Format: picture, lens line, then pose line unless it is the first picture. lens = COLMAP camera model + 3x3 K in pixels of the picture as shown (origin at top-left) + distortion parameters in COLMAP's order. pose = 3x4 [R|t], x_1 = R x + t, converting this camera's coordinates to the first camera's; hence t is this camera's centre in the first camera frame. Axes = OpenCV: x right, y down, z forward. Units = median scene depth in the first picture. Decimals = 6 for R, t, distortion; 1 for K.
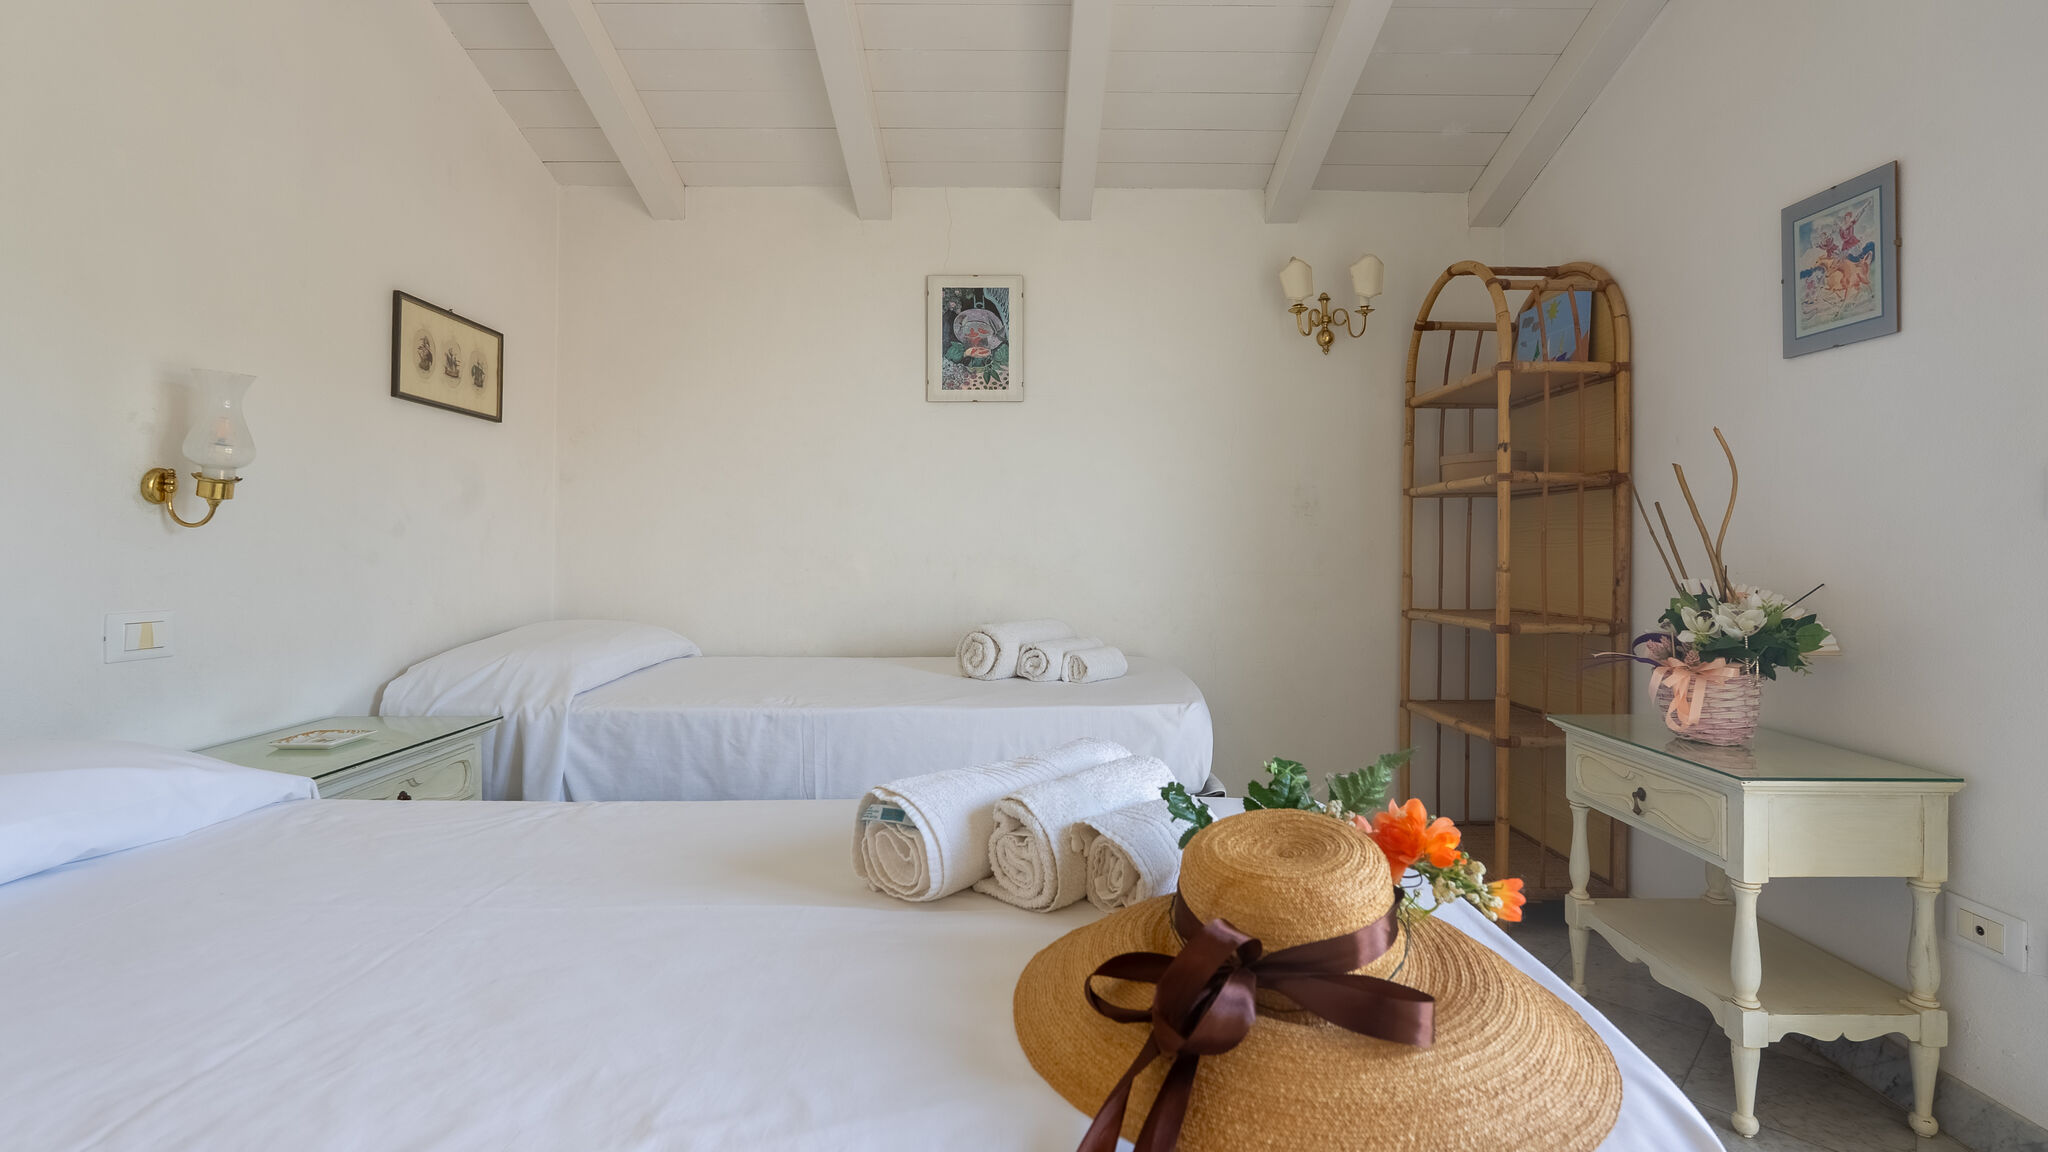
lens RADIAL K [[925.5, 0, 1011.1], [0, 925.5, 547.7], [0, 0, 1]] dist [-0.002864, 0.000025]
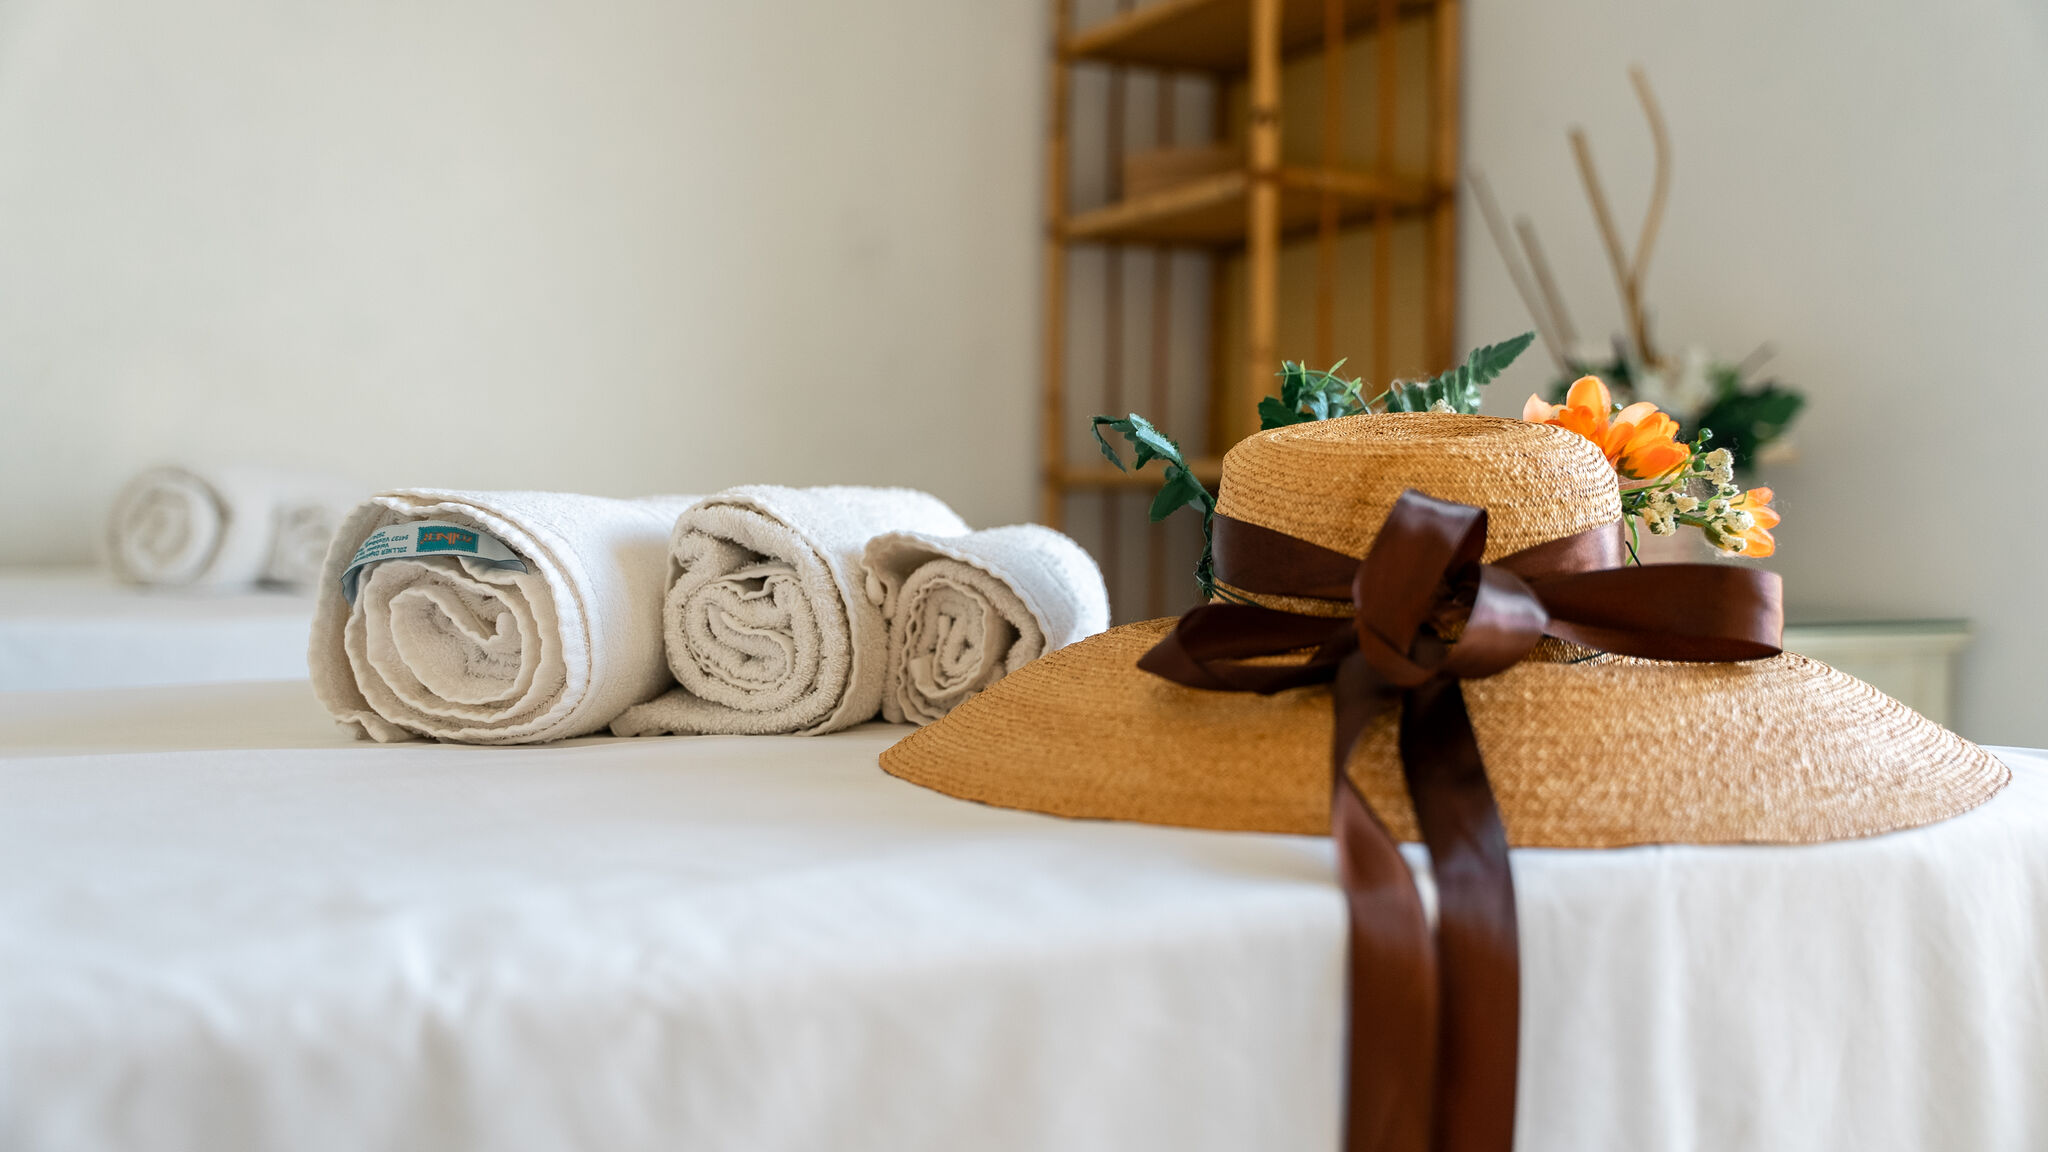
lens RADIAL K [[2081.1, 0, 1024.0], [0, 2081.1, 576.0], [0, 0, 1]] dist [-0.000602, -0.000298]
pose [[0.886558, -0.013470, 0.462422, -0.129905], [-0.003466, 0.999355, 0.035755, 0.105962], [-0.462605, -0.033301, 0.885939, 0.020095]]
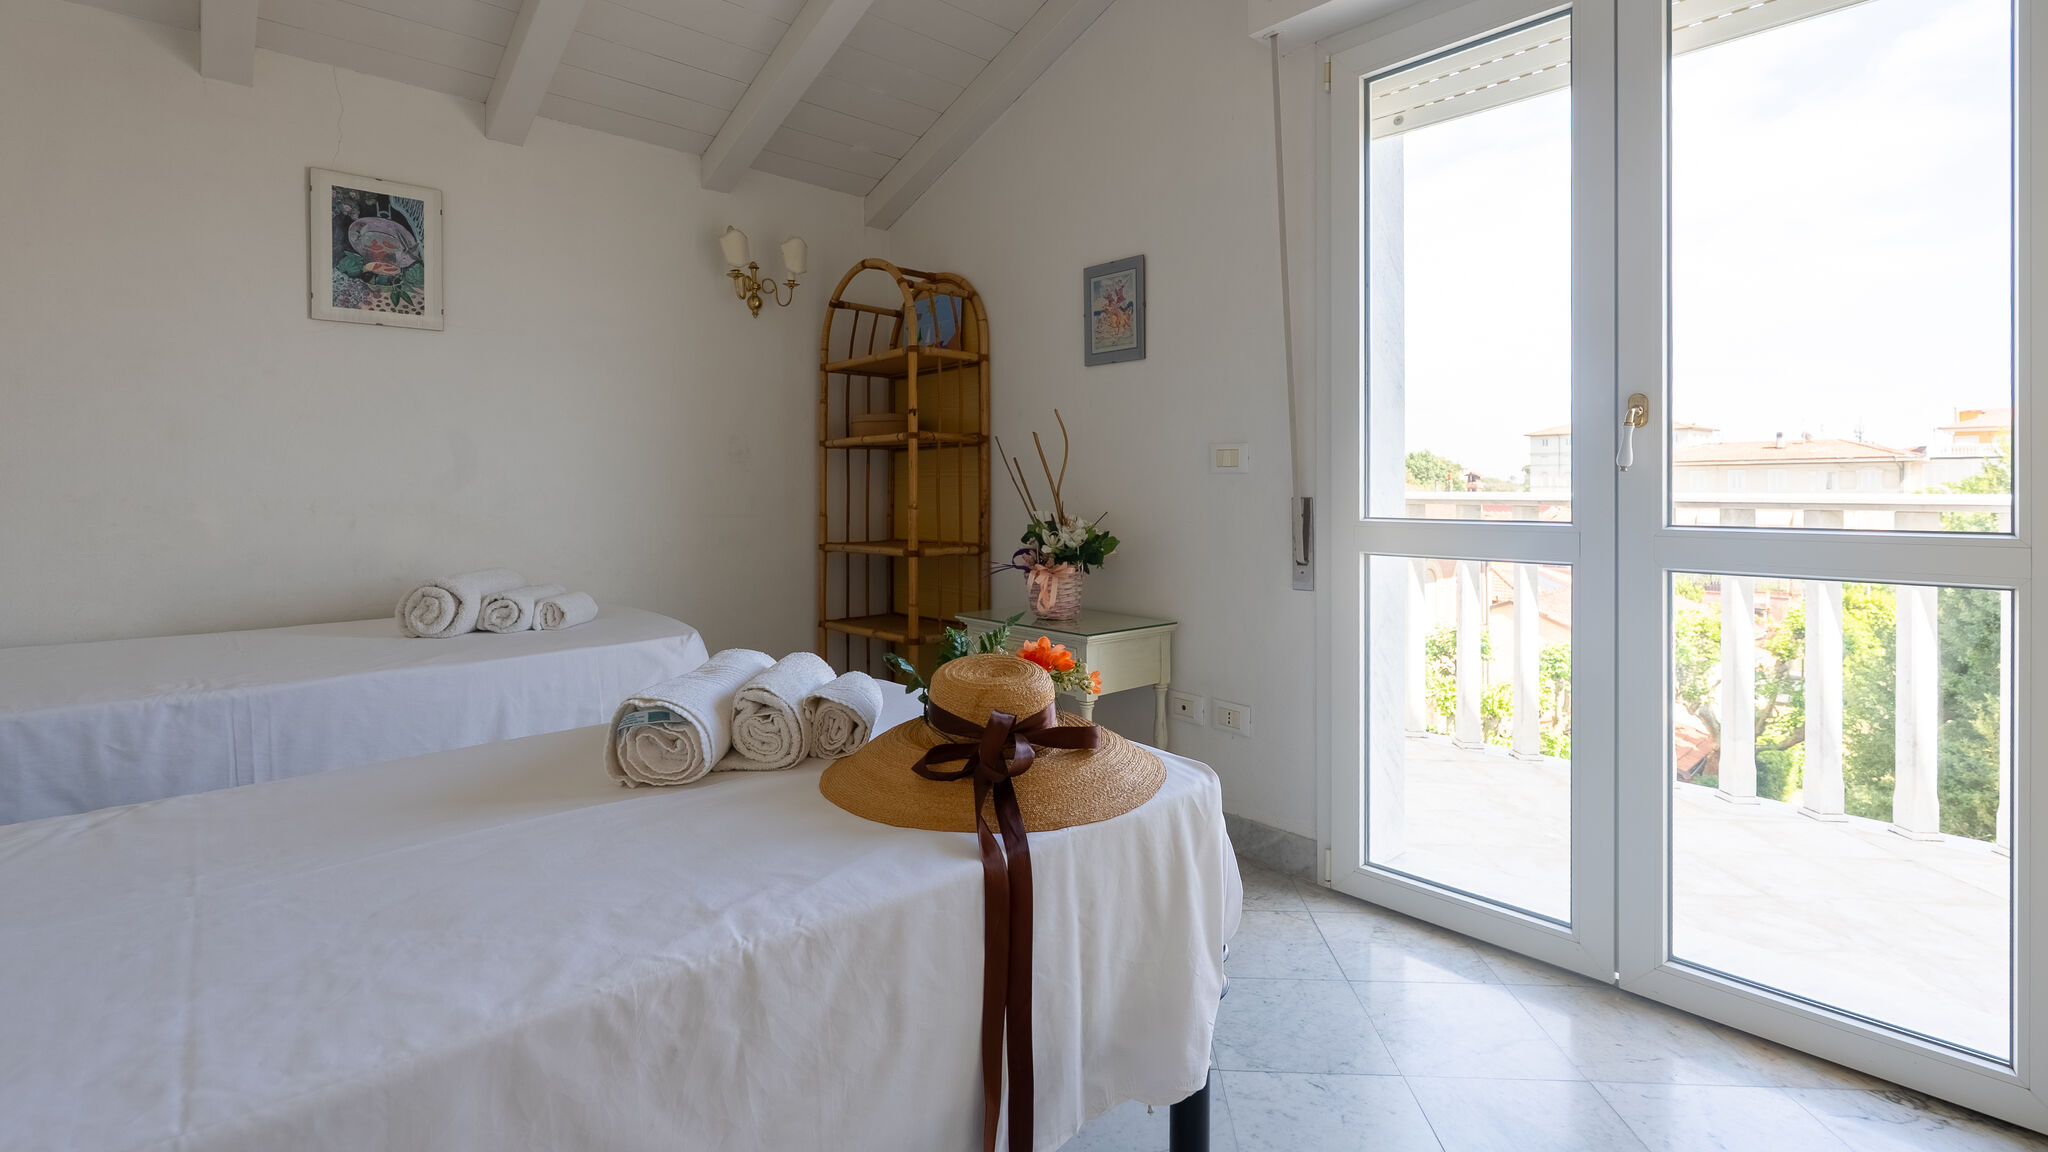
lens RADIAL K [[945.6, 0, 1027.9], [0, 945.6, 502.0], [0, 0, 1]] dist [-0.000700, 0.000375]
pose [[0.743208, -0.012614, 0.668941, -0.228612], [0.005794, 0.999906, 0.012418, 0.000717], [-0.669035, -0.005353, 0.743211, -0.083597]]
